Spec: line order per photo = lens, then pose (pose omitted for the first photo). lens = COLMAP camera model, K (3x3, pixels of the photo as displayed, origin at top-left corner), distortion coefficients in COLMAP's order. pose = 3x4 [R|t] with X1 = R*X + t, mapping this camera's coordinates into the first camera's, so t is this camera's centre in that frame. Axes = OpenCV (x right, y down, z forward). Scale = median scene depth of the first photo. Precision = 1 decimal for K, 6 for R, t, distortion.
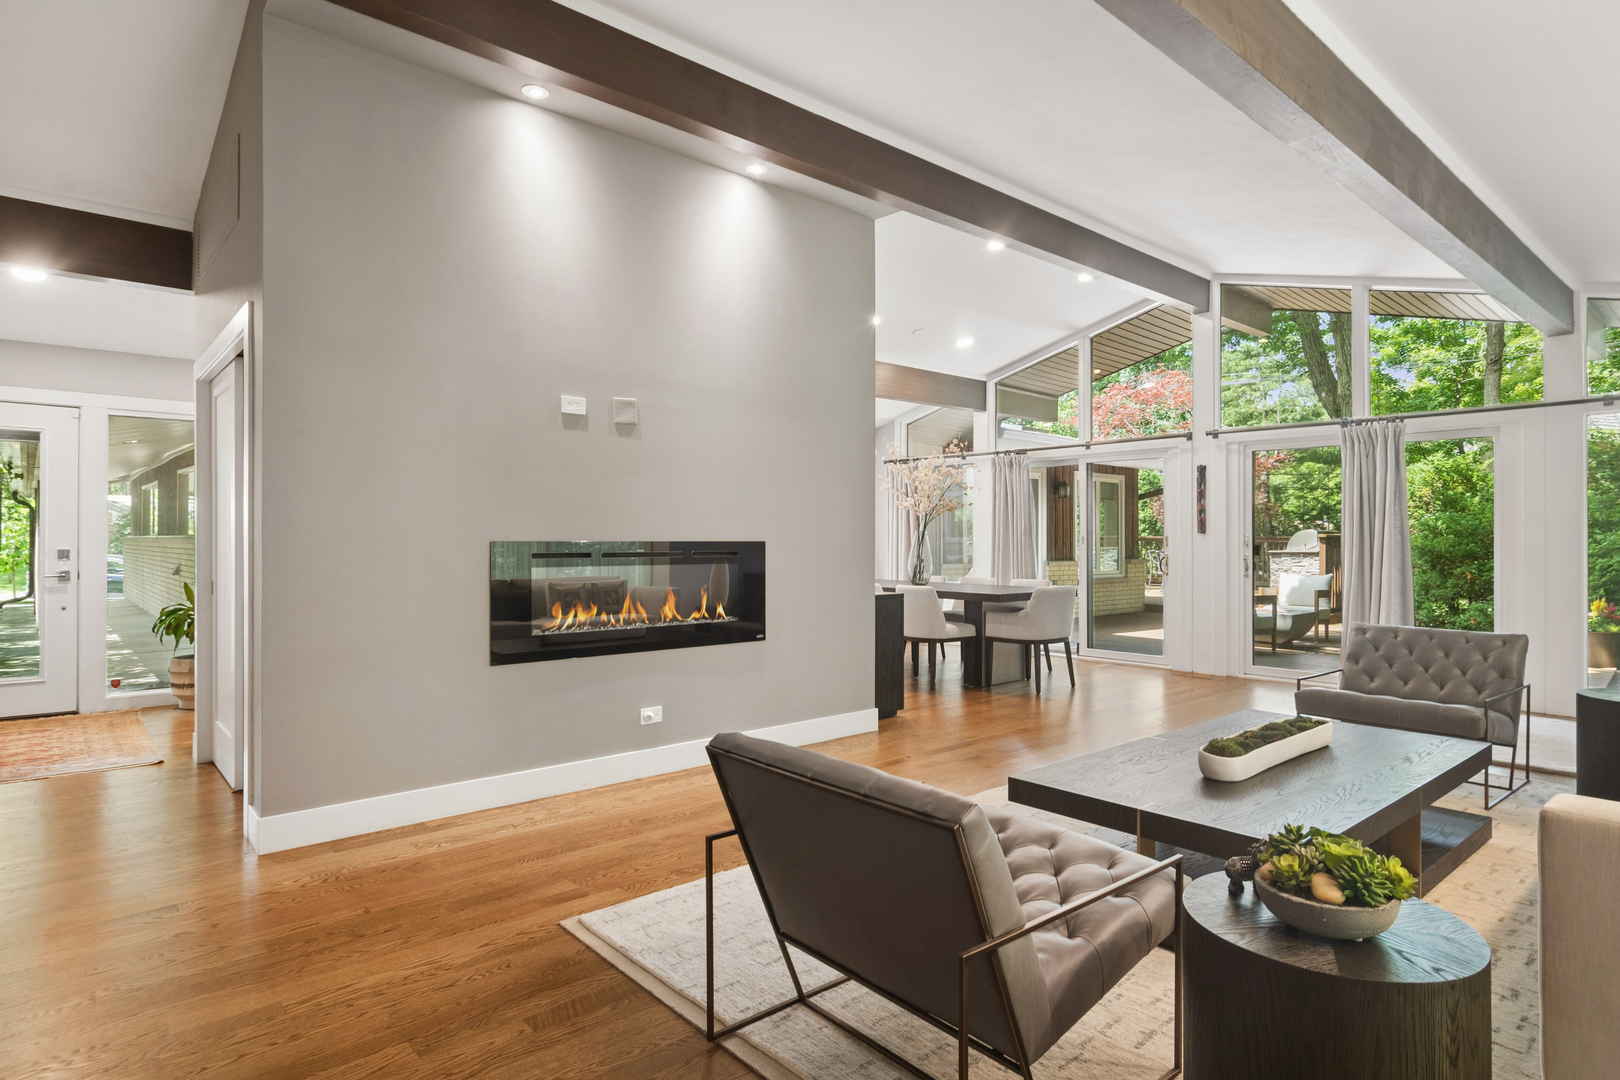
lens RADIAL K [[879.3, 0, 802.7], [0, 879.3, 540.0], [0, 0, 1]] dist [0.004338, 0.001888]
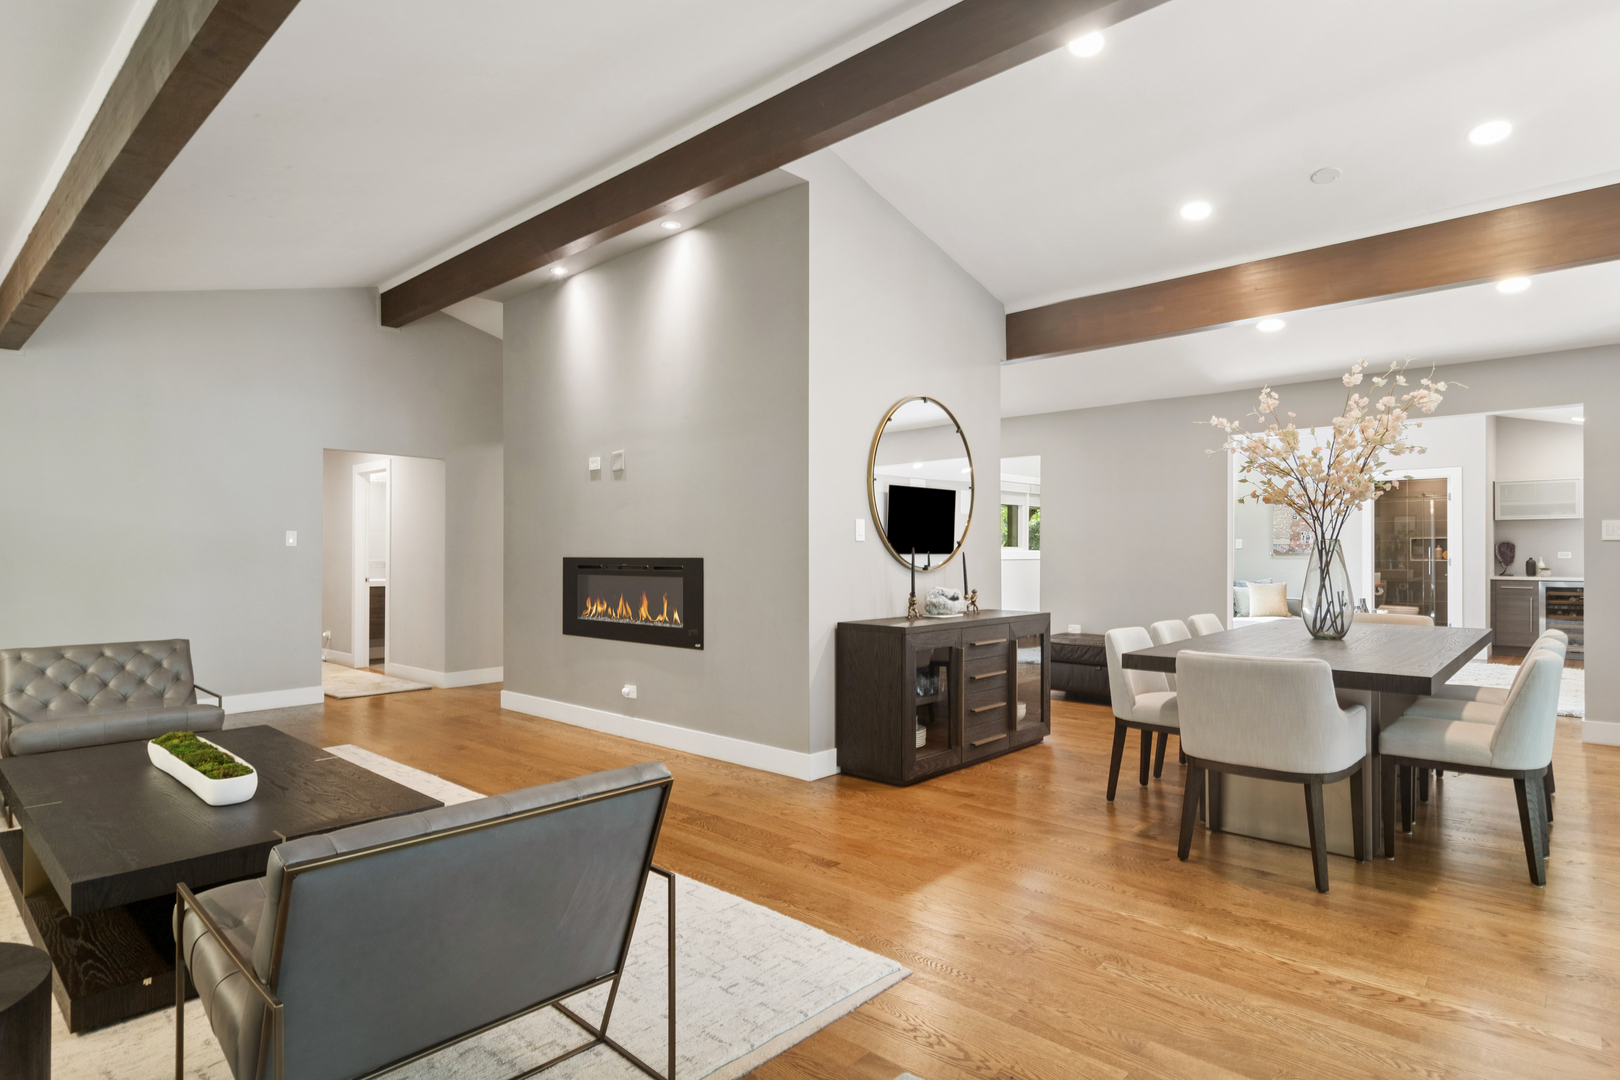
lens RADIAL K [[879.3, 0, 802.7], [0, 879.3, 540.0], [0, 0, 1]] dist [0.004338, 0.001888]
pose [[0.112314, -0.008626, -0.993635, 1.124708], [-0.000894, 0.999961, -0.008782, -0.011987], [0.993672, 0.001875, 0.112302, 1.075460]]
